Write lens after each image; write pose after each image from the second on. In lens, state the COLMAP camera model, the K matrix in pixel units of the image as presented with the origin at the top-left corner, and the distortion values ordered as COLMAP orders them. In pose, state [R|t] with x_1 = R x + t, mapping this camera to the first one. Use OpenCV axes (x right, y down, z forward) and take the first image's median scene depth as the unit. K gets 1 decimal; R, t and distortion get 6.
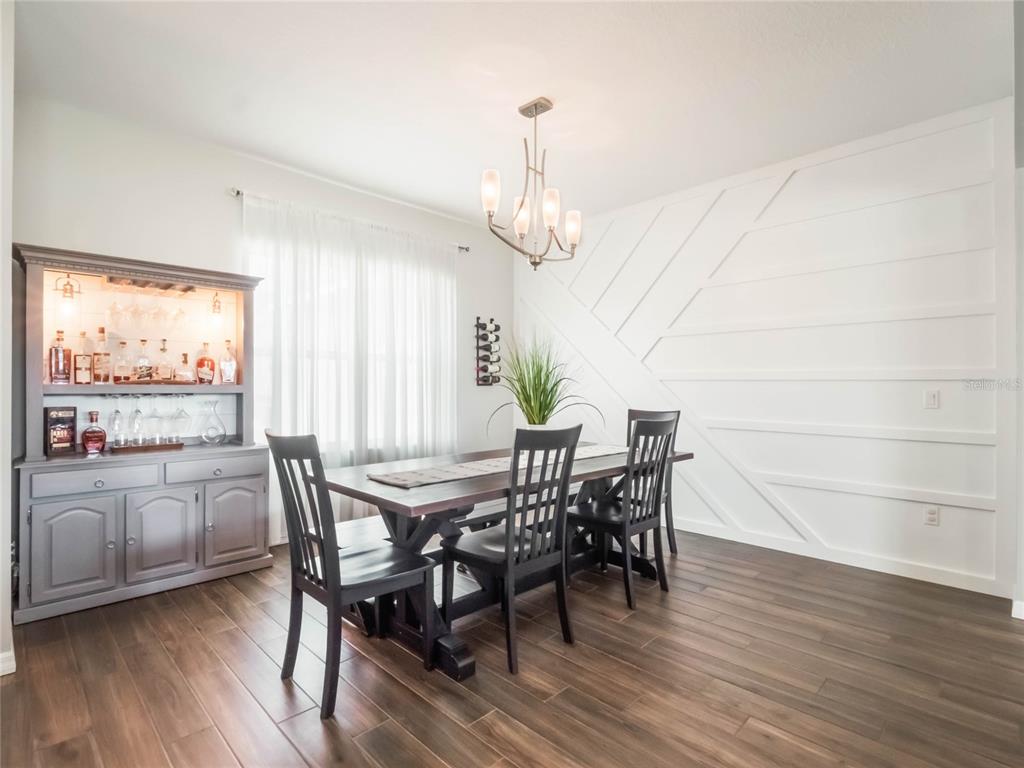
lens RADIAL K [[508.0, 0, 510.6], [0, 508.0, 389.0], [0, 0, 1]] dist [-0.005317, -0.004003]
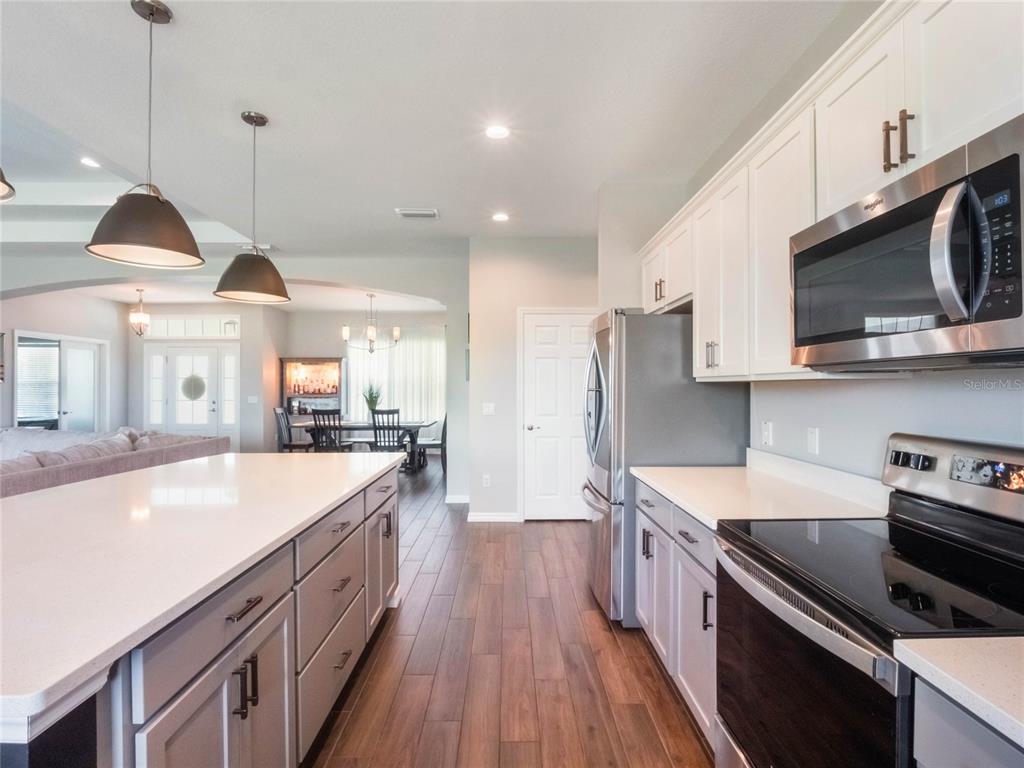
lens RADIAL K [[508.0, 0, 509.8], [0, 508.0, 386.2], [0, 0, 1]] dist [-0.005317, -0.004003]
pose [[0.717045, 0.002898, -0.697020, 2.402718], [-0.003249, 0.999994, 0.000815, -0.068023], [0.697019, 0.001680, 0.717051, -0.452811]]
